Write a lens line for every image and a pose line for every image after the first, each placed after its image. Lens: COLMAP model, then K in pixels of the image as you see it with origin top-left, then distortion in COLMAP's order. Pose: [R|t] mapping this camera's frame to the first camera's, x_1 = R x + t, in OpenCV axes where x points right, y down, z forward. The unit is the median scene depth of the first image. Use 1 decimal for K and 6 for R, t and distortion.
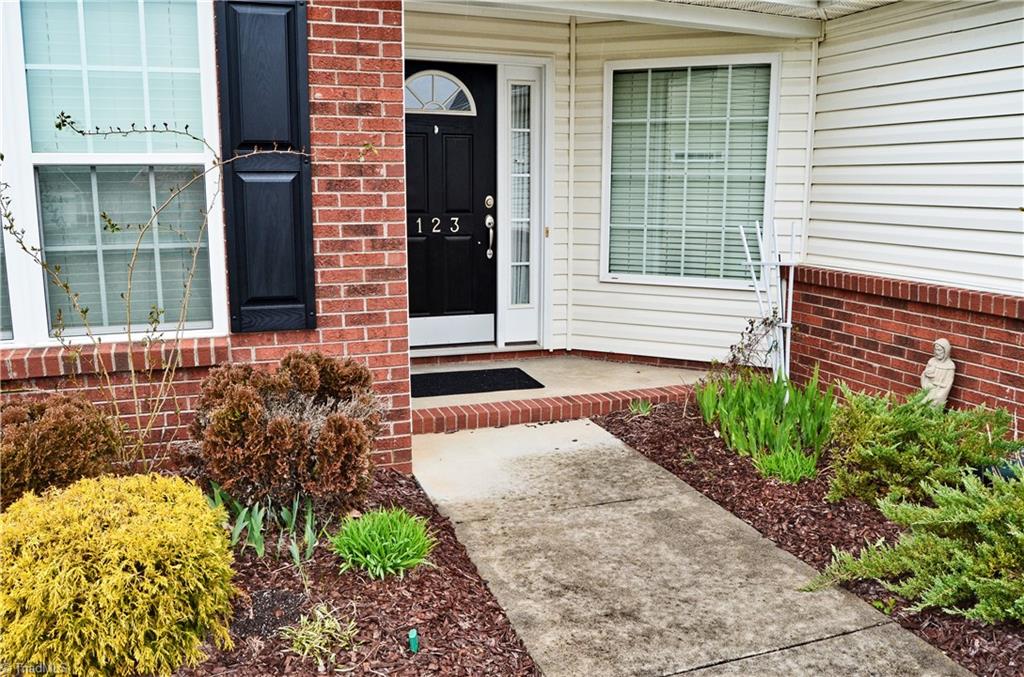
lens RADIAL K [[794.1, 0, 506.2], [0, 794.1, 341.0], [0, 0, 1]] dist [-0.094977, 0.032950]
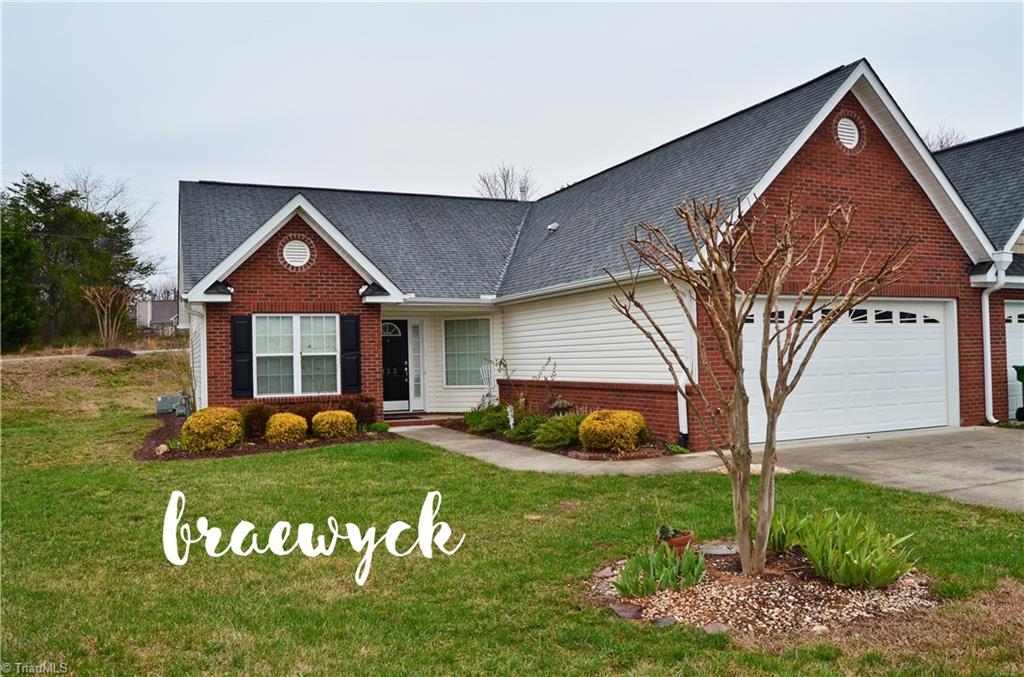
lens RADIAL K [[794.1, 0, 513.2], [0, 794.1, 340.5], [0, 0, 1]] dist [-0.094977, 0.032950]
pose [[0.996592, -0.028478, 0.077420, 0.174186], [0.044174, 0.976852, -0.209307, 0.441433], [-0.069667, 0.212013, 0.974780, -2.257696]]
